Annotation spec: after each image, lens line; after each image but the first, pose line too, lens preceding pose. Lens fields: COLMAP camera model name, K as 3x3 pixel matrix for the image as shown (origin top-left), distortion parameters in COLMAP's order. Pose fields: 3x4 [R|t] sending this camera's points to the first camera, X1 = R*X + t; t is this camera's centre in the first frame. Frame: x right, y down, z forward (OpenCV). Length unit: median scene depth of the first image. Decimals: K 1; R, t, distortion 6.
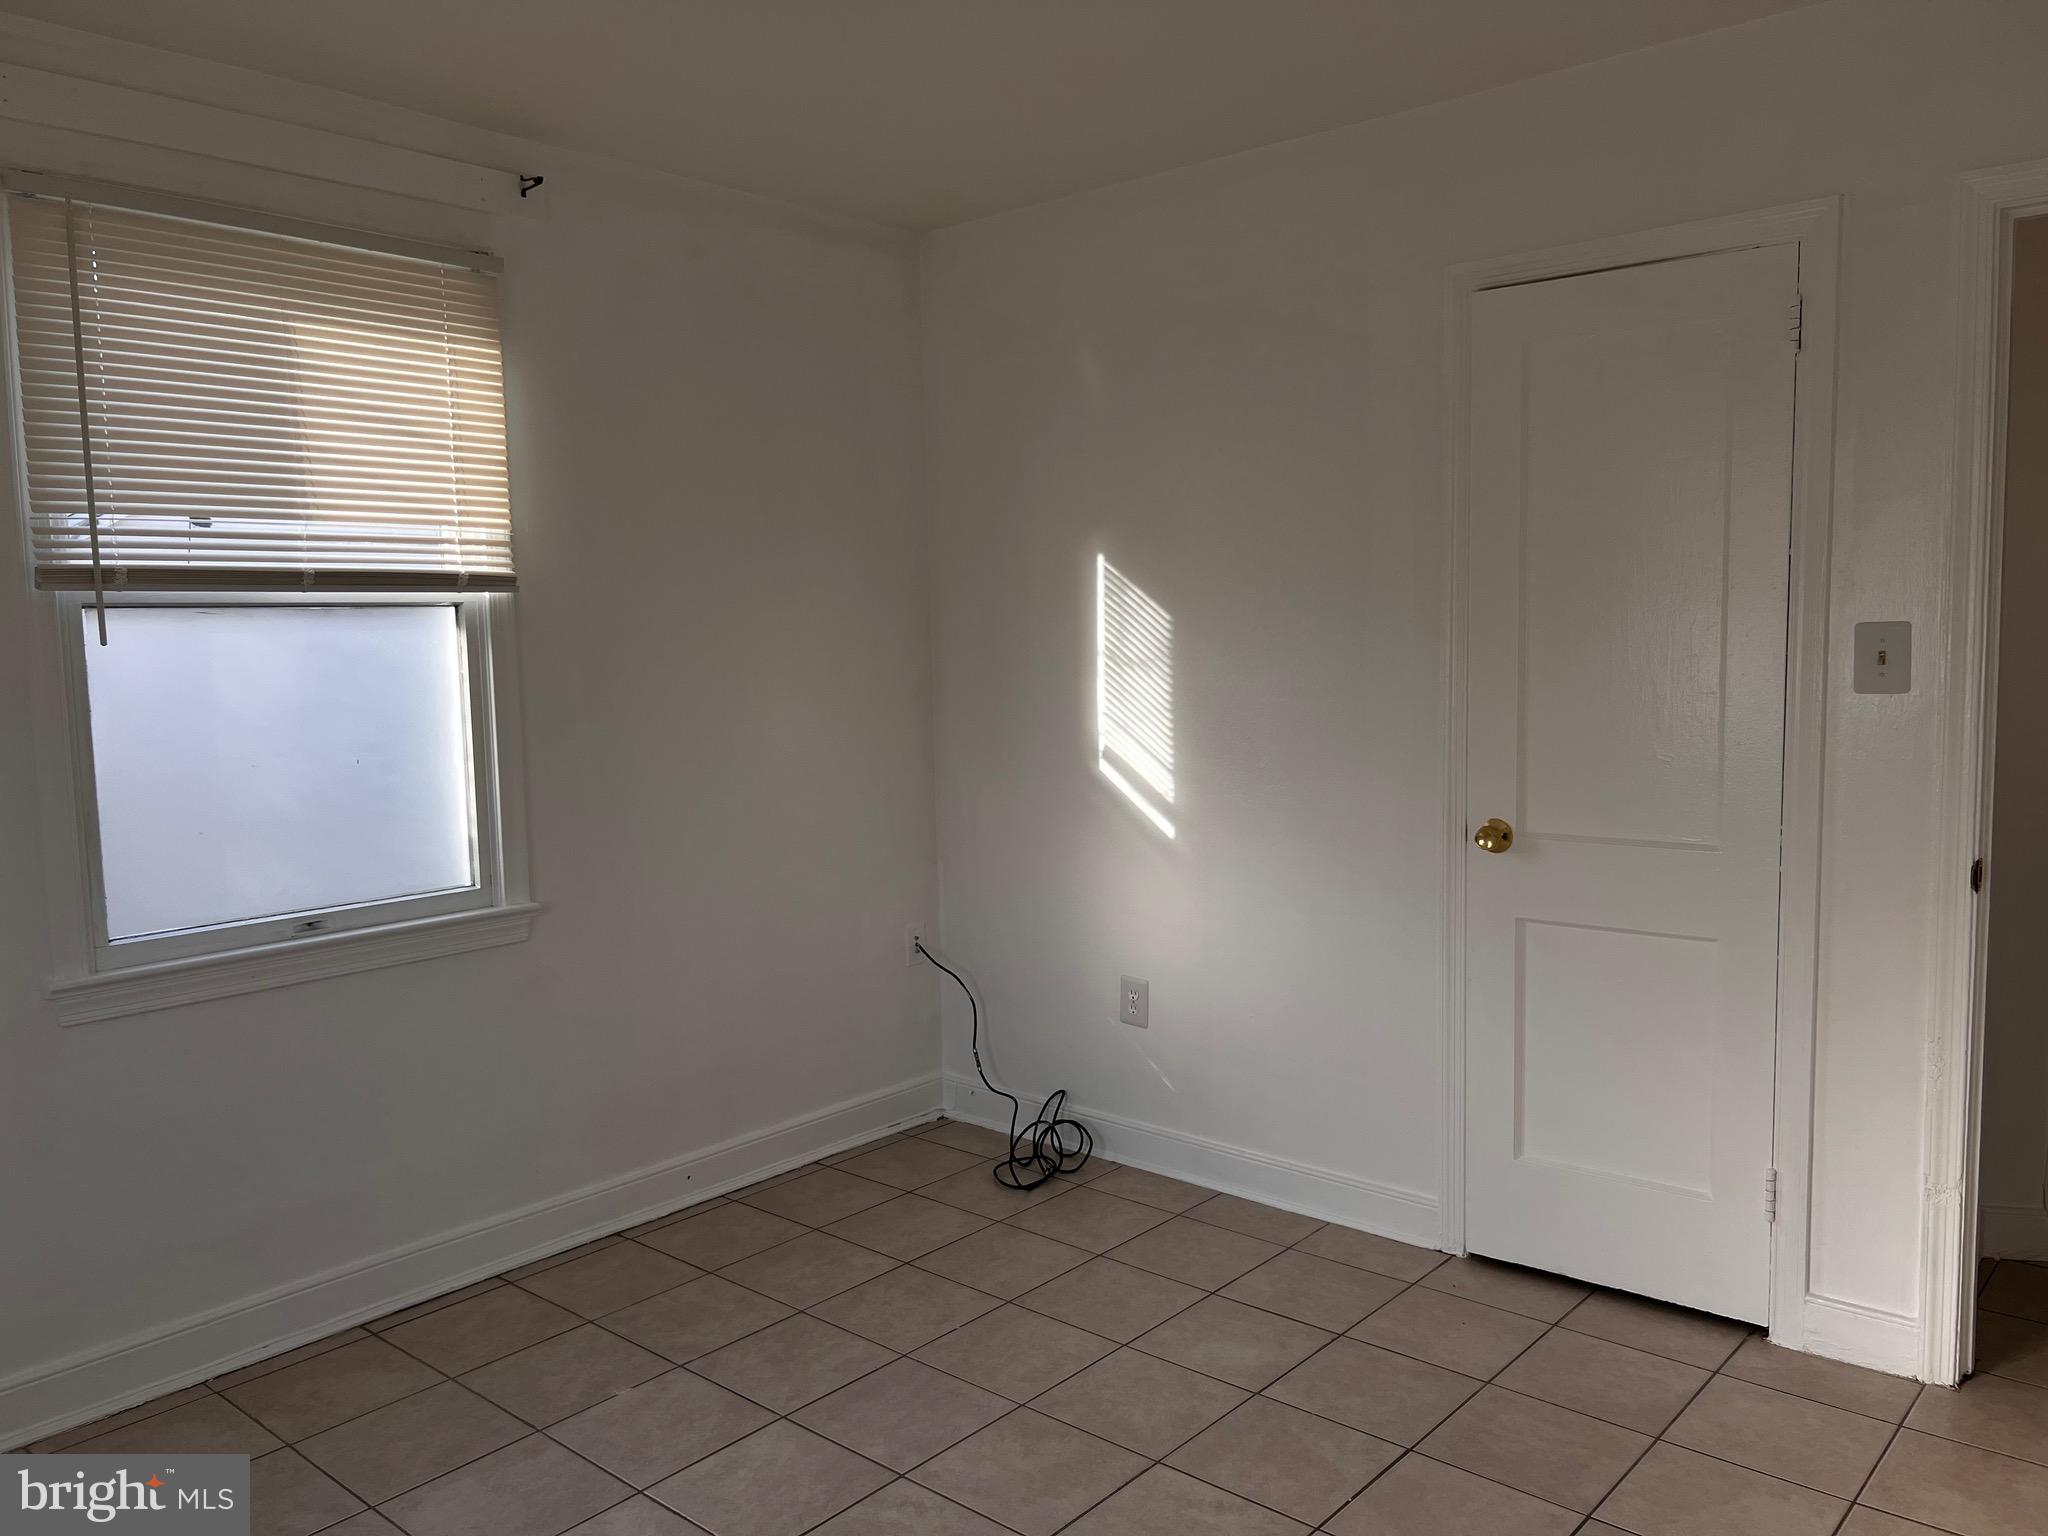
lens RADIAL K [[1568.8, 0, 1022.9], [0, 1568.8, 766.2], [0, 0, 1]] dist [0.066357, 0.000648]
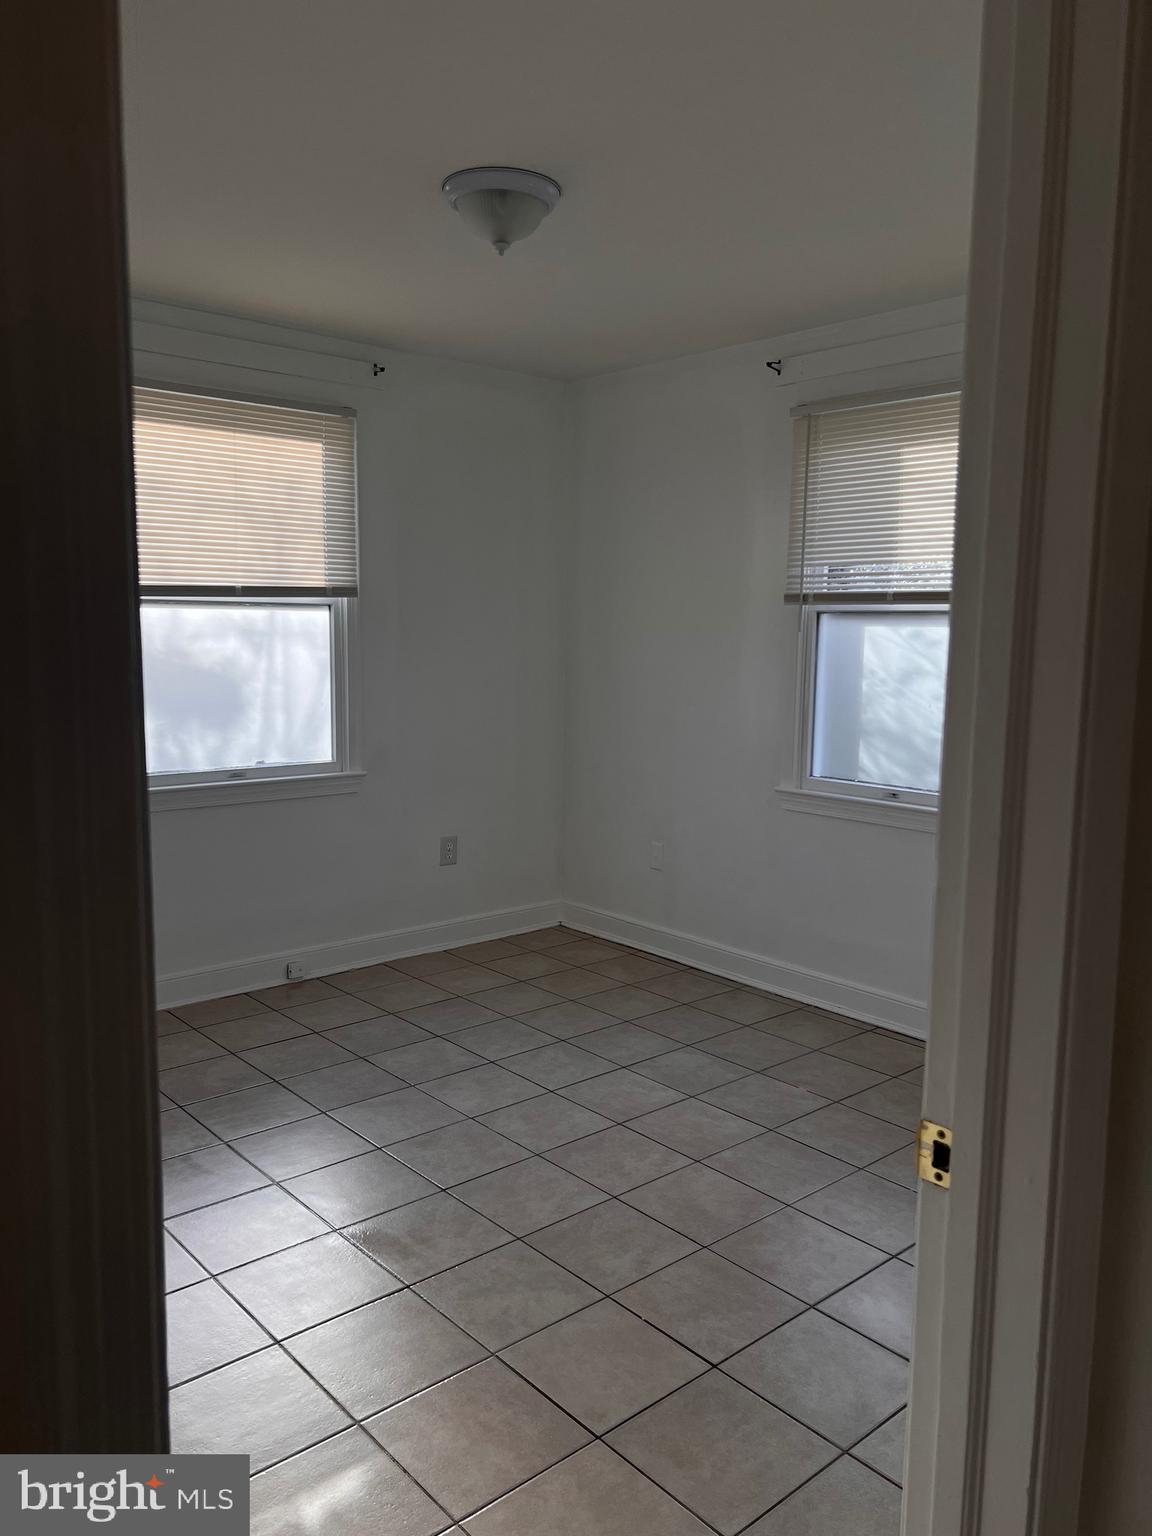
lens RADIAL K [[1160.7, 0, 584.0], [0, 1160.7, 773.9], [0, 0, 1]] dist [0.010485, 0.004000]
pose [[-0.124110, 0.137518, -0.982693, 0.964127], [-0.109676, 0.982381, 0.151326, -0.090513], [0.986189, 0.126559, -0.106840, 0.906827]]
